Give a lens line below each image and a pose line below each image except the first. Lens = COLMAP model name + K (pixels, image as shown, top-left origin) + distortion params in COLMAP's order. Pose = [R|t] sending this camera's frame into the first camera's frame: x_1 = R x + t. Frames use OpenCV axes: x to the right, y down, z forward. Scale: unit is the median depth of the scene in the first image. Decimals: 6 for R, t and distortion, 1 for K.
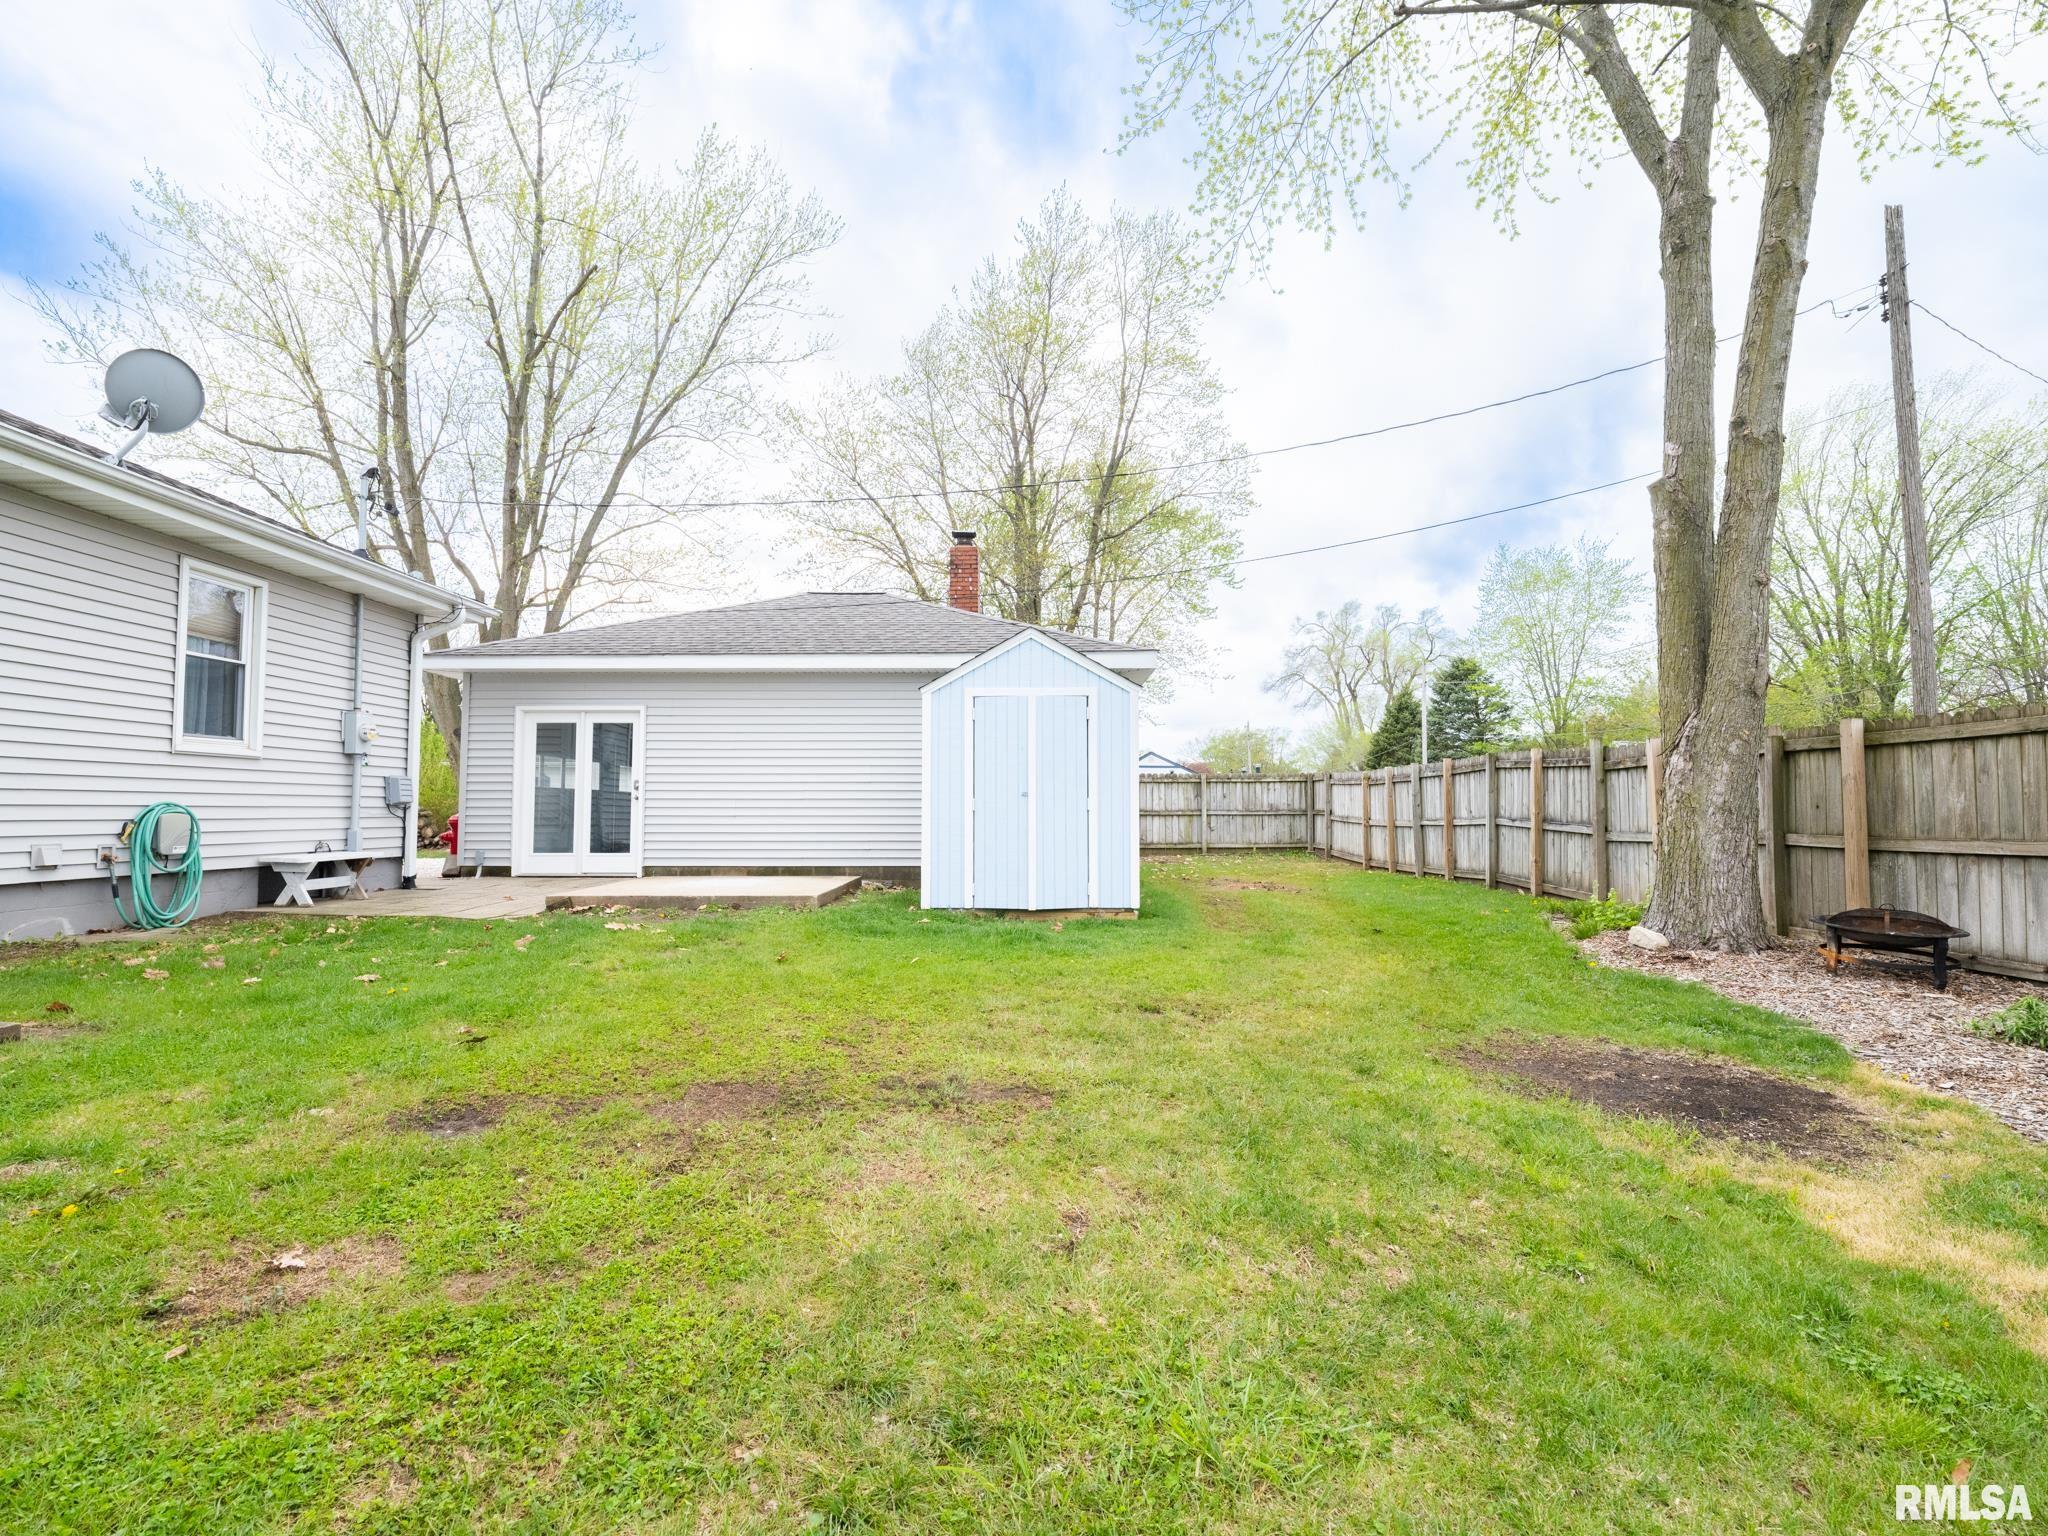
lens RADIAL K [[942.2, 0, 1035.1], [0, 942.2, 766.5], [0, 0, 1]] dist [-0.002344, 0.000634]
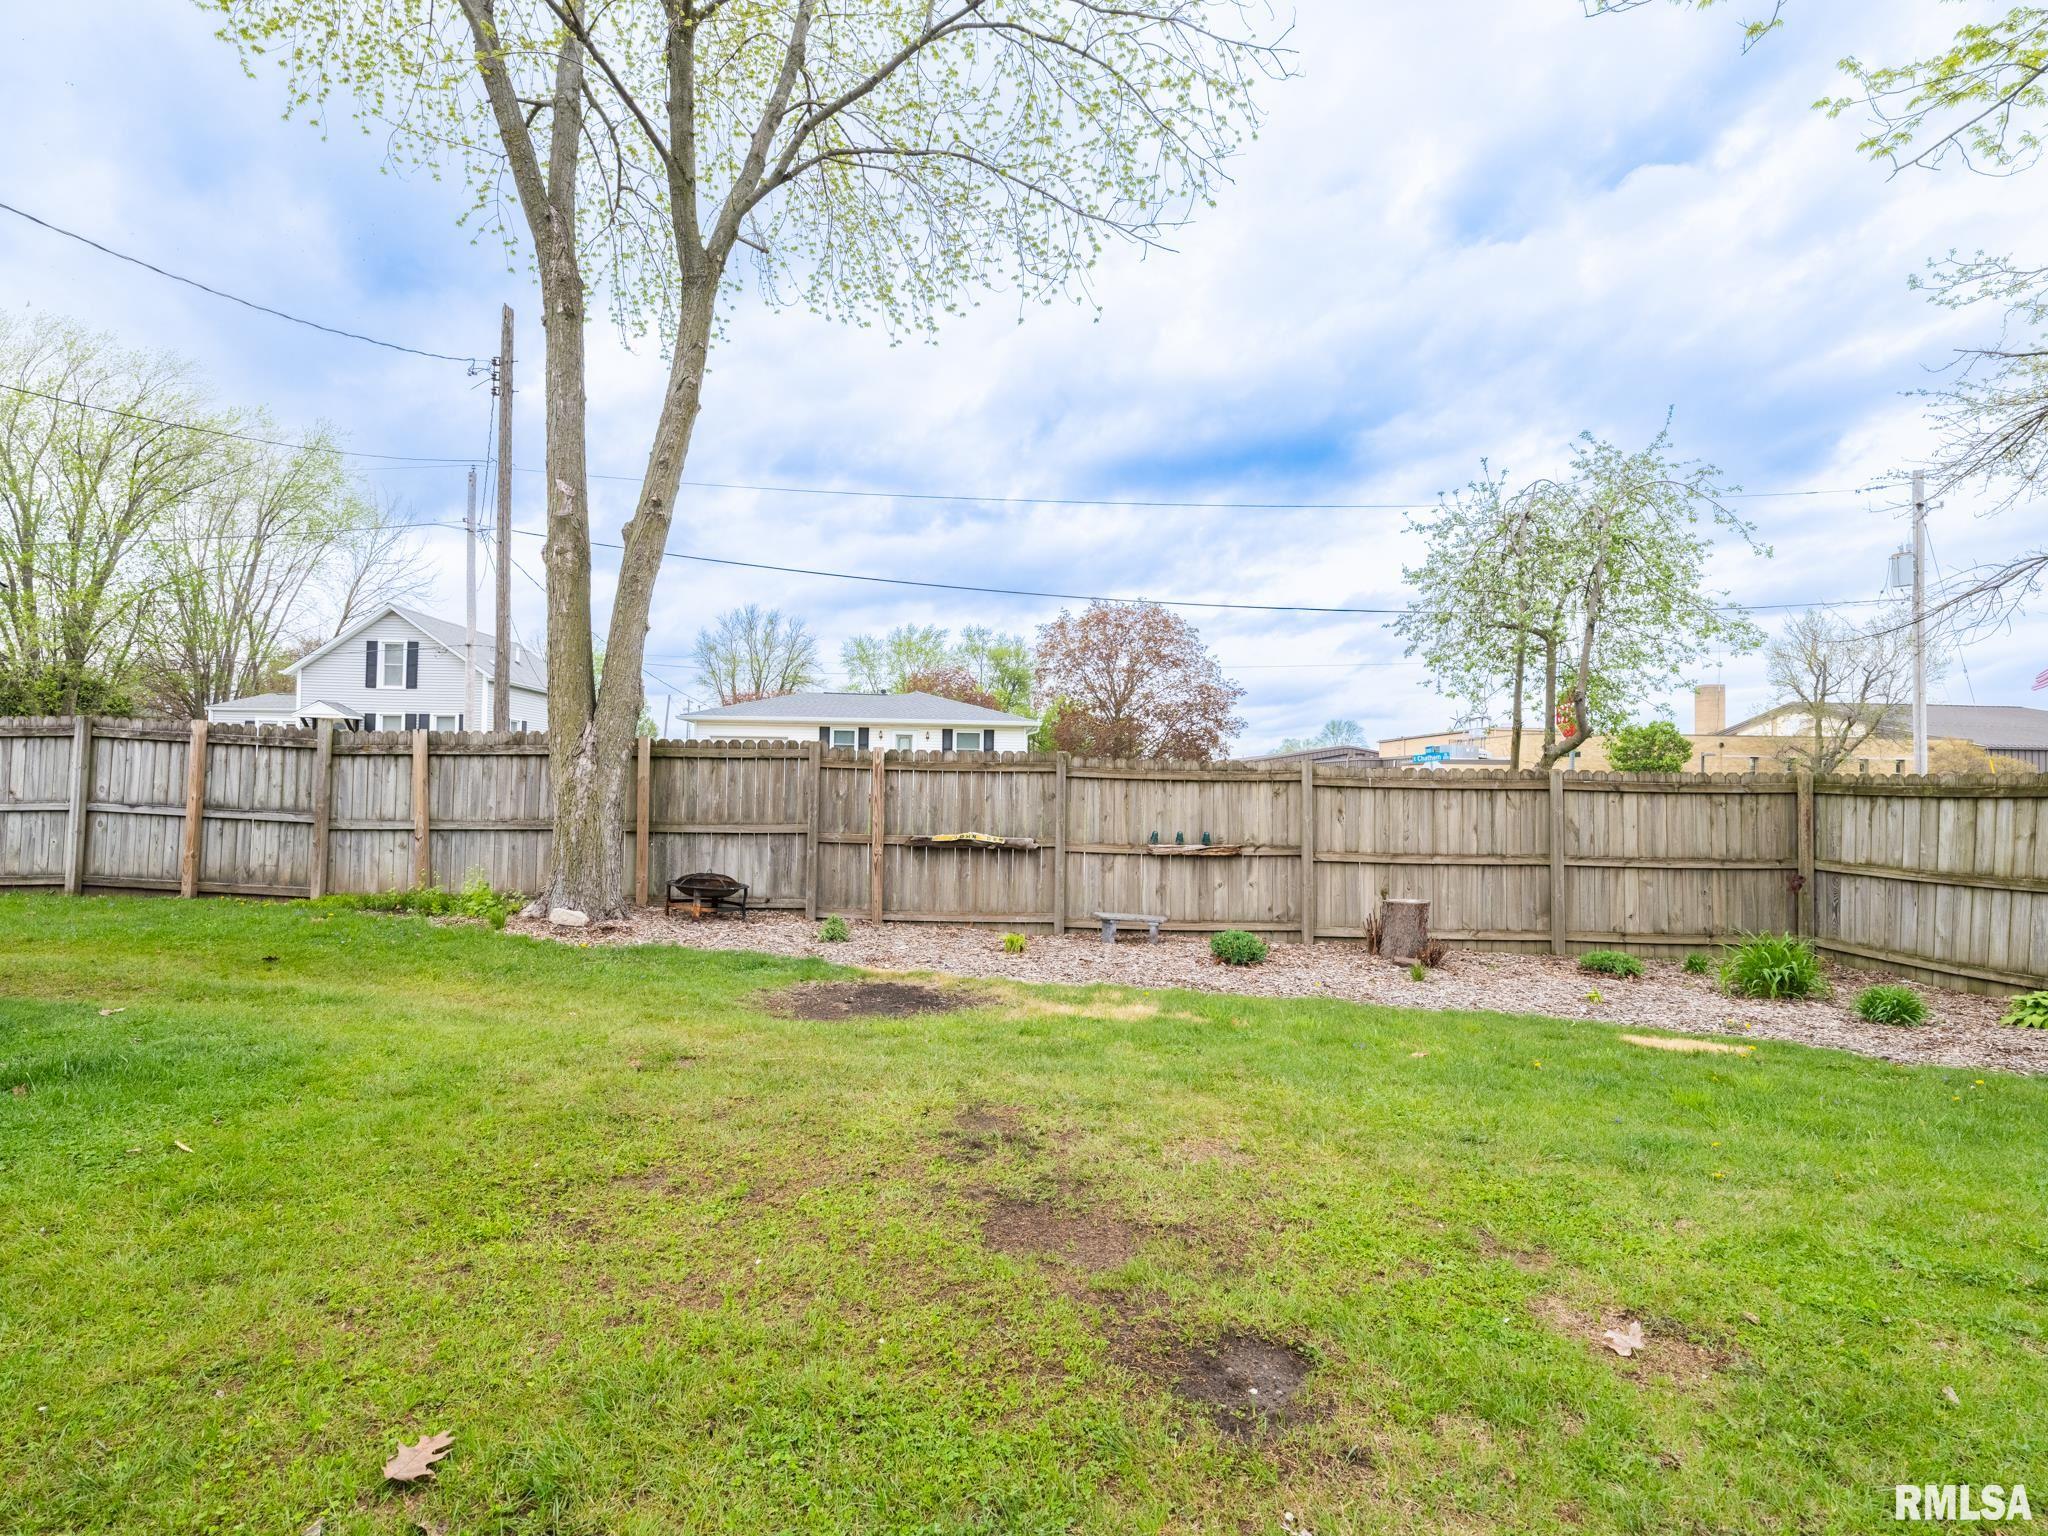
lens RADIAL K [[977.6, 0, 986.8], [0, 977.6, 766.6], [0, 0, 1]] dist [-0.004976, -0.000568]
pose [[-0.006747, 0.023095, 0.999710, -0.431050], [-0.066031, 0.997541, -0.023491, -0.004712], [-0.997795, -0.066170, -0.005205, 0.405056]]
